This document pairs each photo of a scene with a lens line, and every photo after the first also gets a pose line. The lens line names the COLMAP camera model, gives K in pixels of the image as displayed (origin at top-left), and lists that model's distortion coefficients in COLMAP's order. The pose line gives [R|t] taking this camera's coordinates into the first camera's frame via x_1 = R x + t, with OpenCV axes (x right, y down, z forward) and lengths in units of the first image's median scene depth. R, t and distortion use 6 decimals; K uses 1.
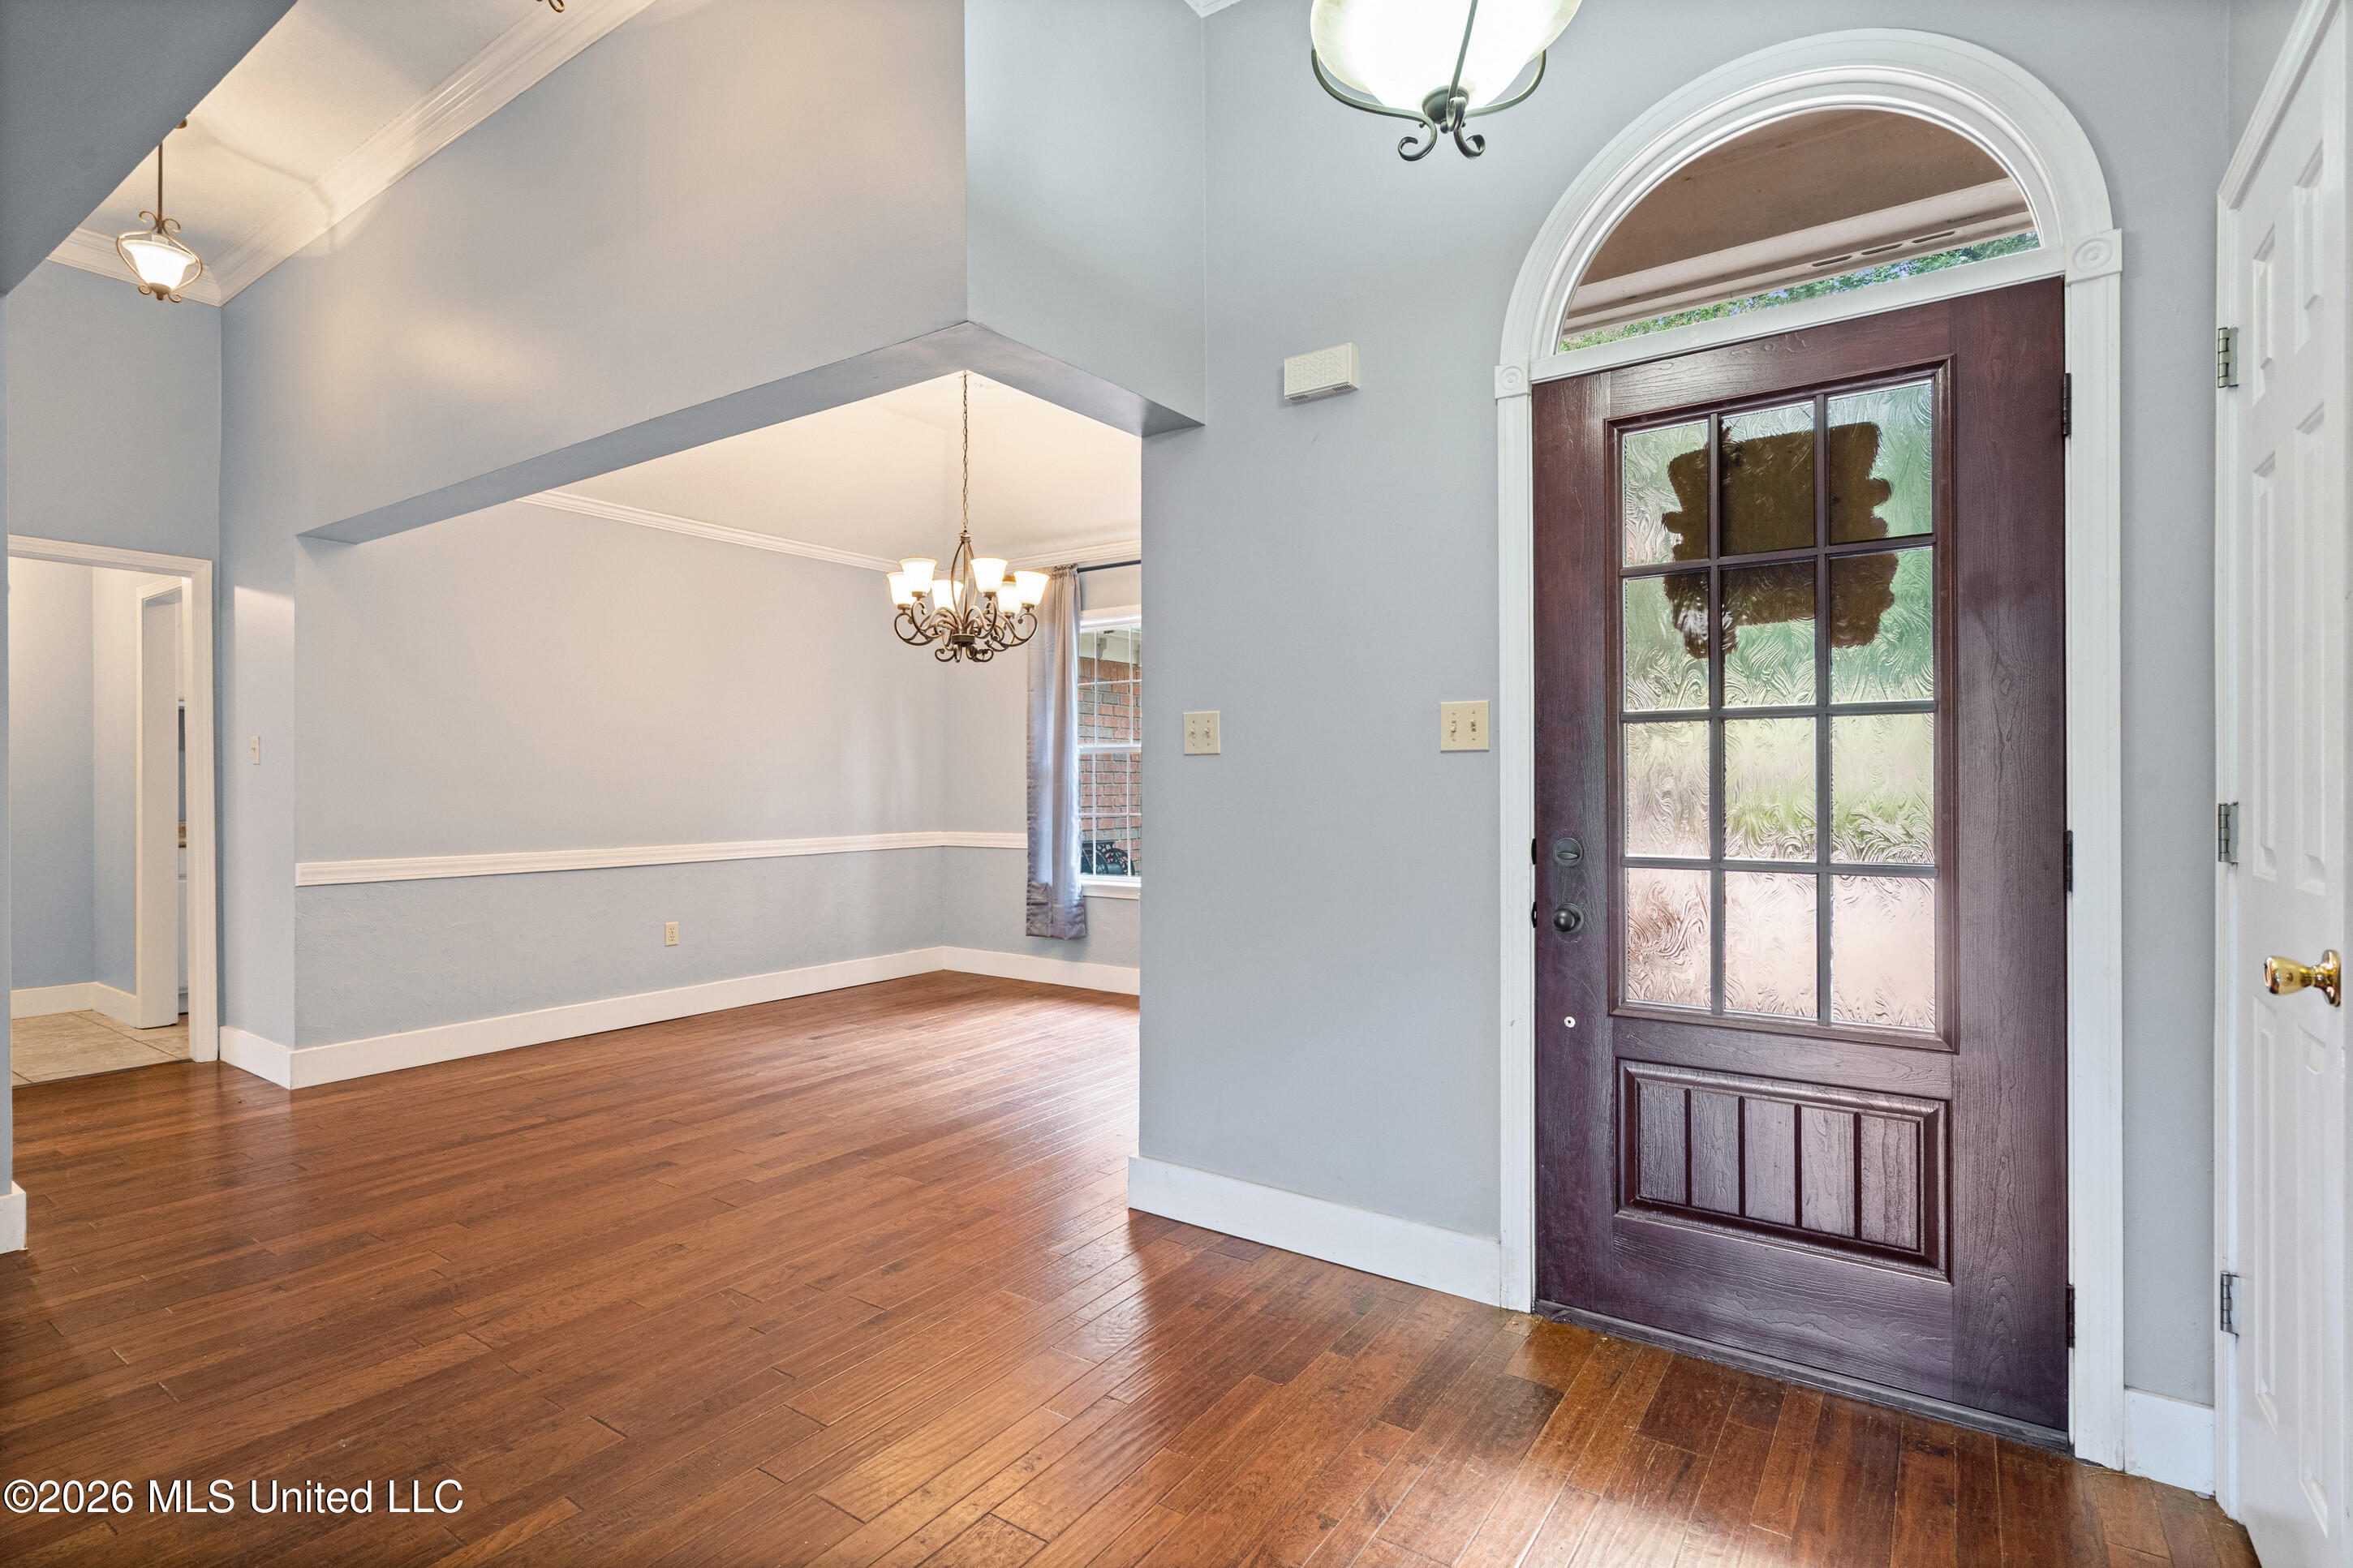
lens RADIAL K [[1147.1, 0, 1170.8], [0, 1147.1, 781.9], [0, 0, 1]] dist [0.003057, 0.000393]
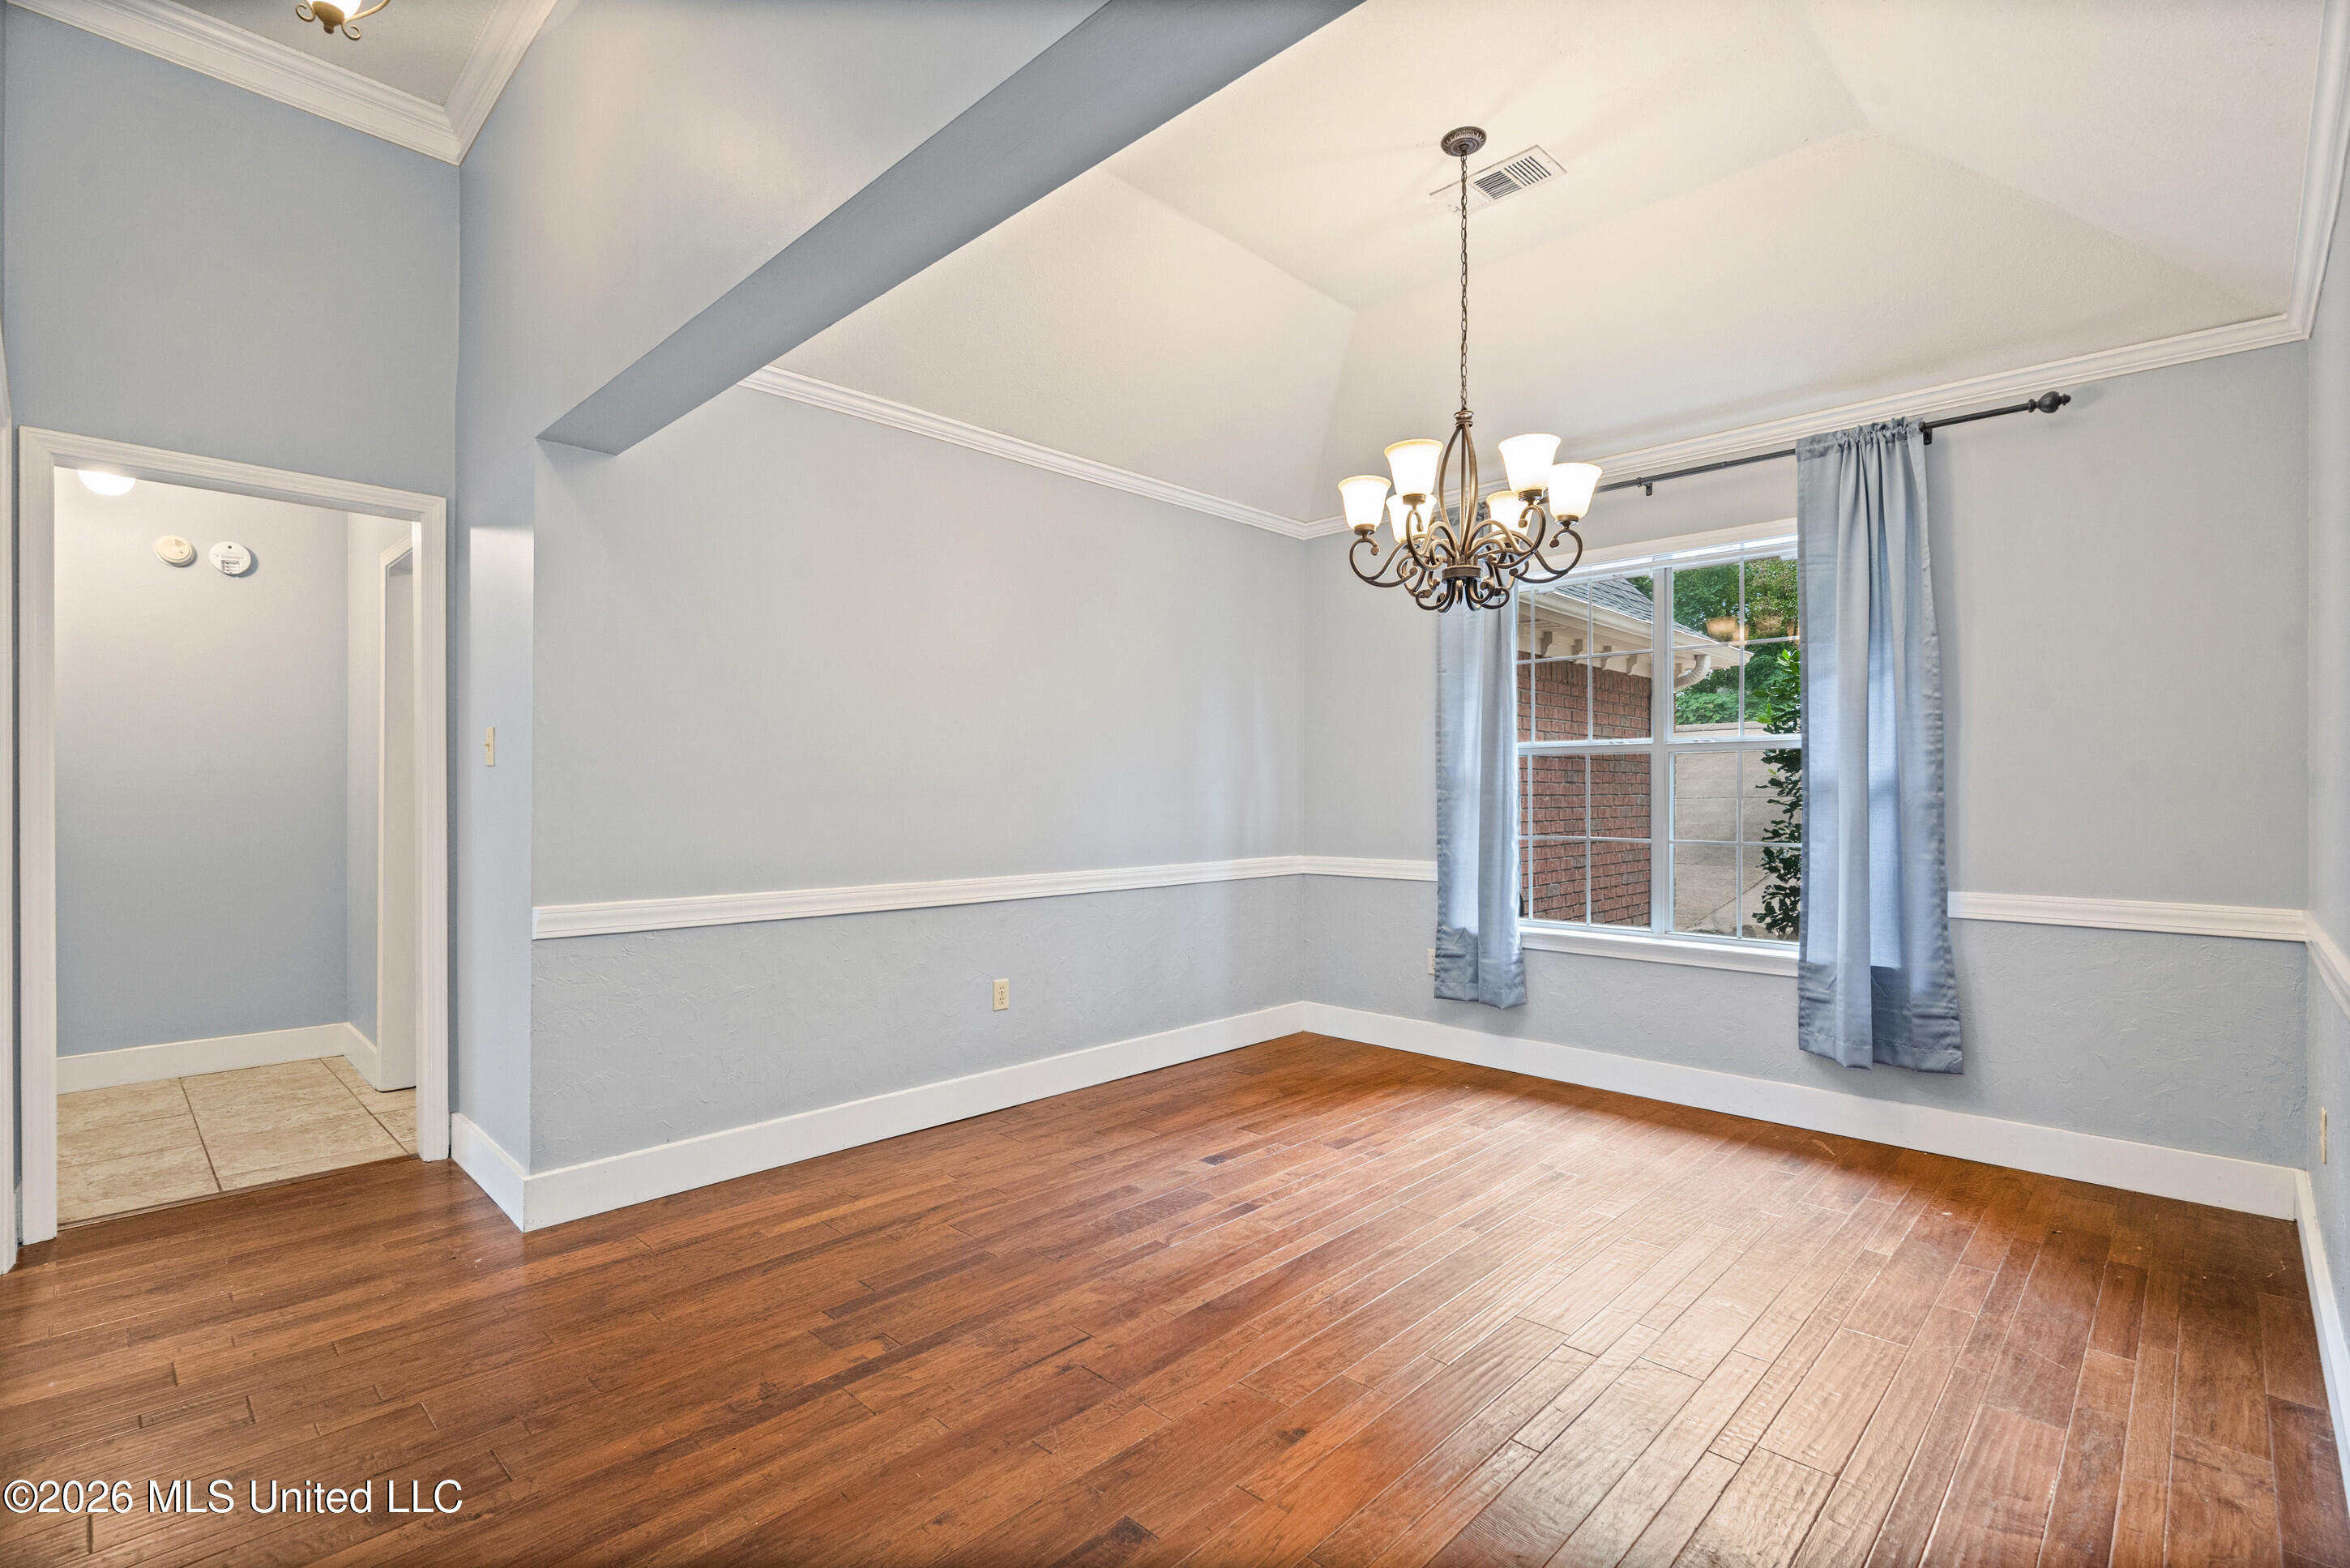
lens RADIAL K [[1077.2, 0, 1175.5], [0, 1077.2, 787.5], [0, 0, 1]] dist [-0.002205, 0.000083]
pose [[0.987732, 0.002941, -0.156134, -0.243677], [-0.003472, 0.999989, -0.003131, -0.000998], [0.156123, 0.003635, 0.987731, 0.369164]]
